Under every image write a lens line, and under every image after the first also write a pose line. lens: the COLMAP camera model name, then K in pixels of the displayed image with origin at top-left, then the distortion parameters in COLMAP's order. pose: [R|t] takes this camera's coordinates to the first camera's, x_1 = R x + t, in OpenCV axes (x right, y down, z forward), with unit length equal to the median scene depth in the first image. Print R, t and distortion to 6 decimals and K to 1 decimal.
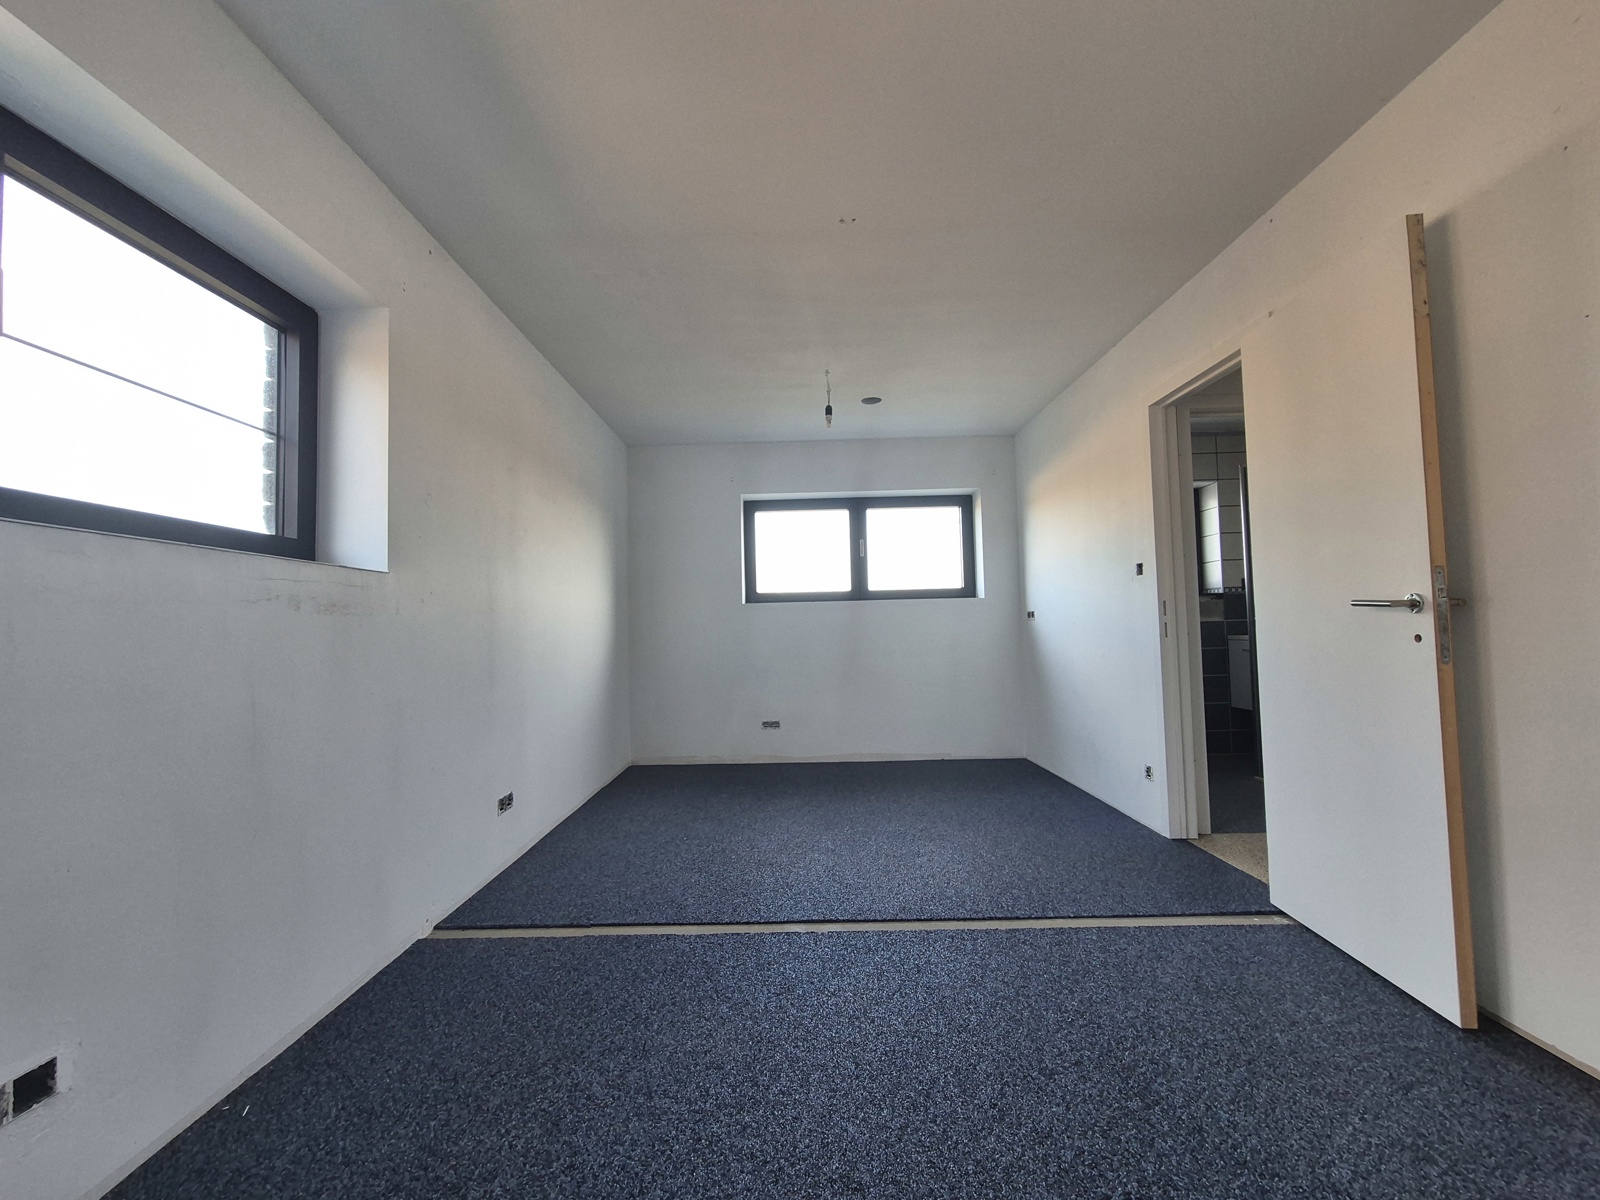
lens RADIAL K [[654.7, 0, 794.3], [0, 654.7, 596.5], [0, 0, 1]] dist [0.001596, 0.006898]
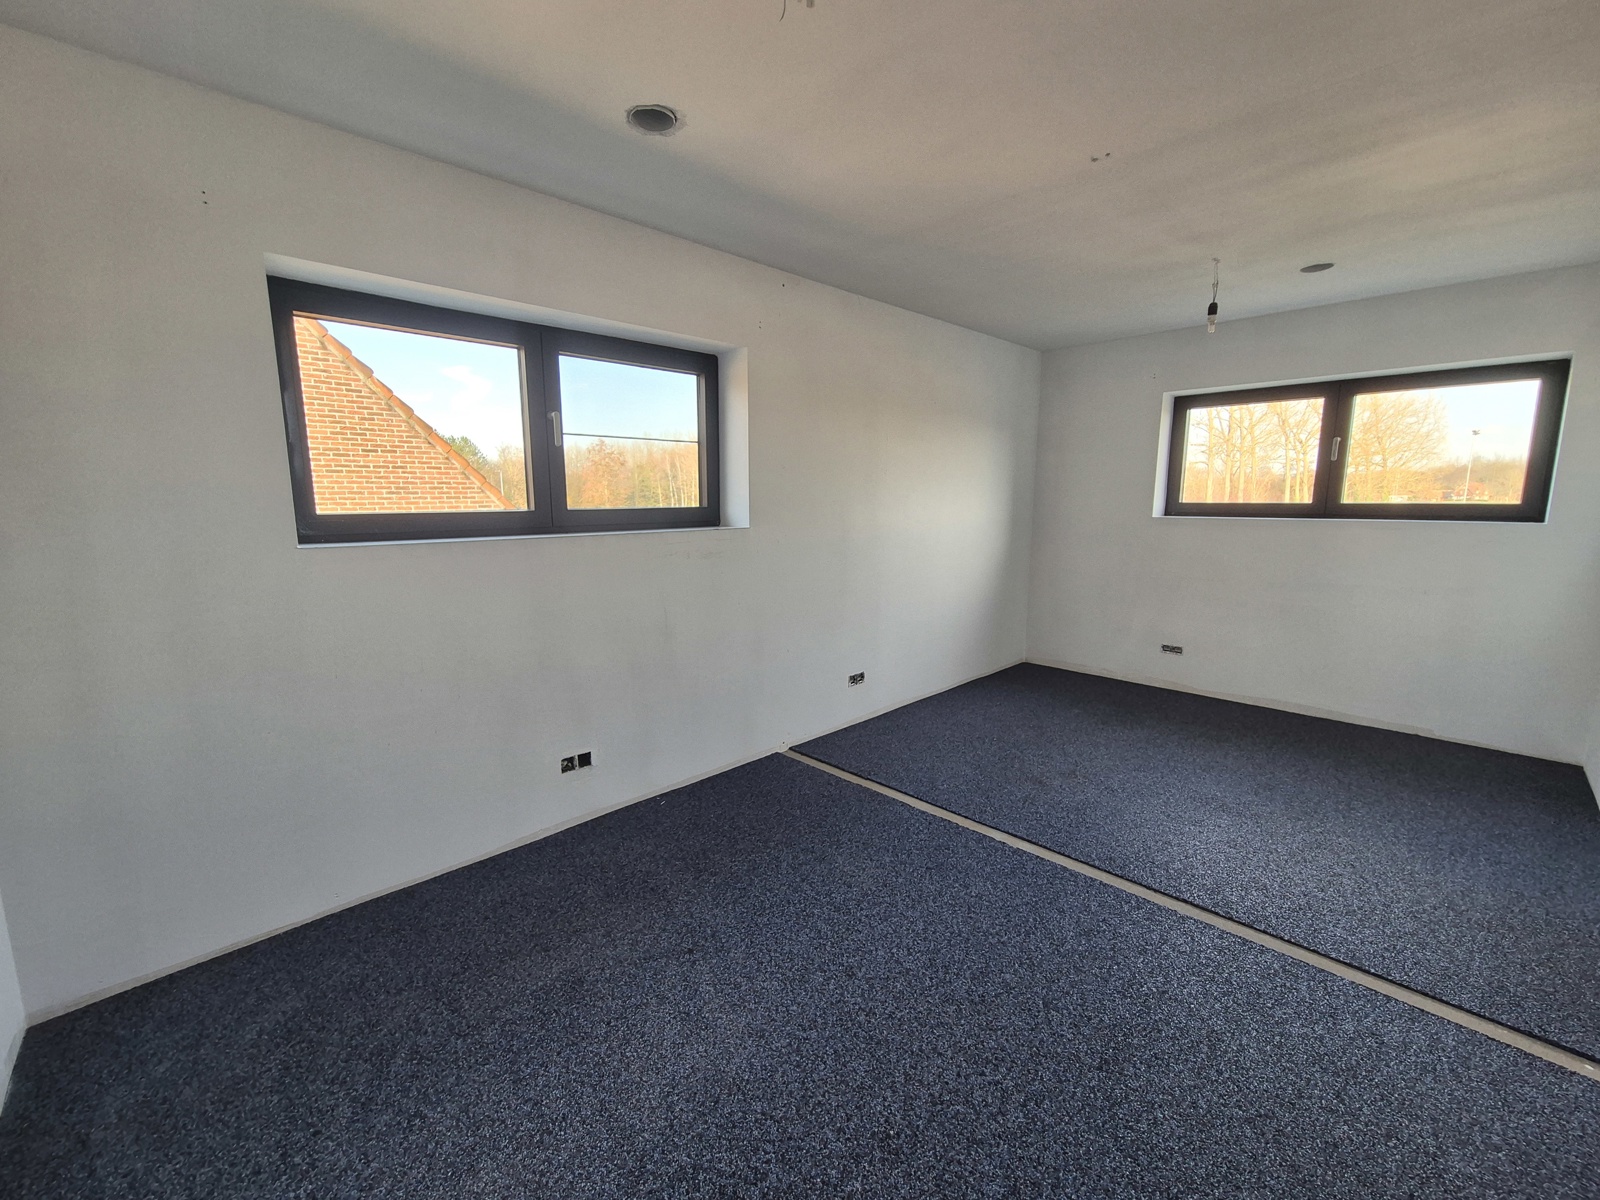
lens RADIAL K [[654.7, 0, 794.3], [0, 654.7, 596.5], [0, 0, 1]] dist [0.001596, 0.006898]
pose [[0.712513, 0.126648, -0.690134, 0.325139], [0.017110, 0.980147, 0.197533, -0.106940], [0.701450, -0.152553, 0.696201, -0.022084]]
